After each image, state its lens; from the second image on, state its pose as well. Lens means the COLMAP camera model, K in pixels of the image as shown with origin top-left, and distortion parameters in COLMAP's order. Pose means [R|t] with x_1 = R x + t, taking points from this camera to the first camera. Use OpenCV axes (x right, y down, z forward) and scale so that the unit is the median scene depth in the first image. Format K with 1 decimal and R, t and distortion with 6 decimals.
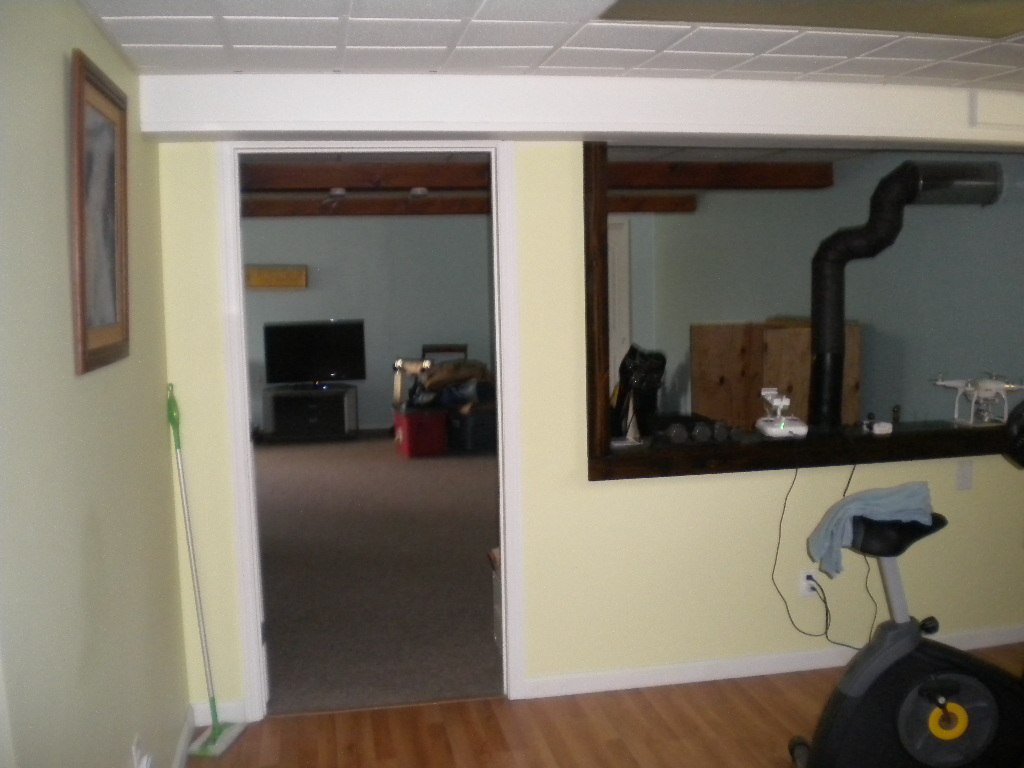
lens RADIAL K [[1078.2, 0, 513.3], [0, 1078.2, 396.3], [0, 0, 1]] dist [-0.135955, -0.030707]
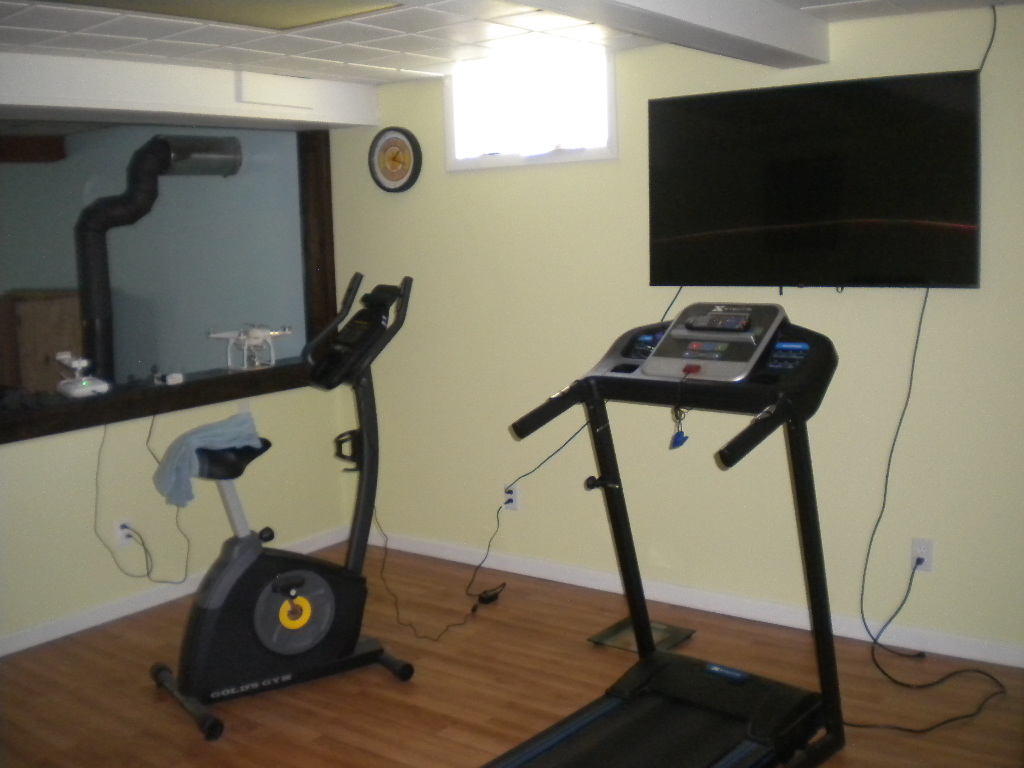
lens RADIAL K [[1090.4, 0, 512.0], [0, 1090.4, 384.0], [0, 0, 1]] dist [-0.113261, -0.016768]
pose [[0.733446, -0.098309, 0.672601, -0.140277], [0.092681, 0.994709, 0.044324, 0.017456], [-0.673399, 0.029829, 0.738677, -0.054901]]
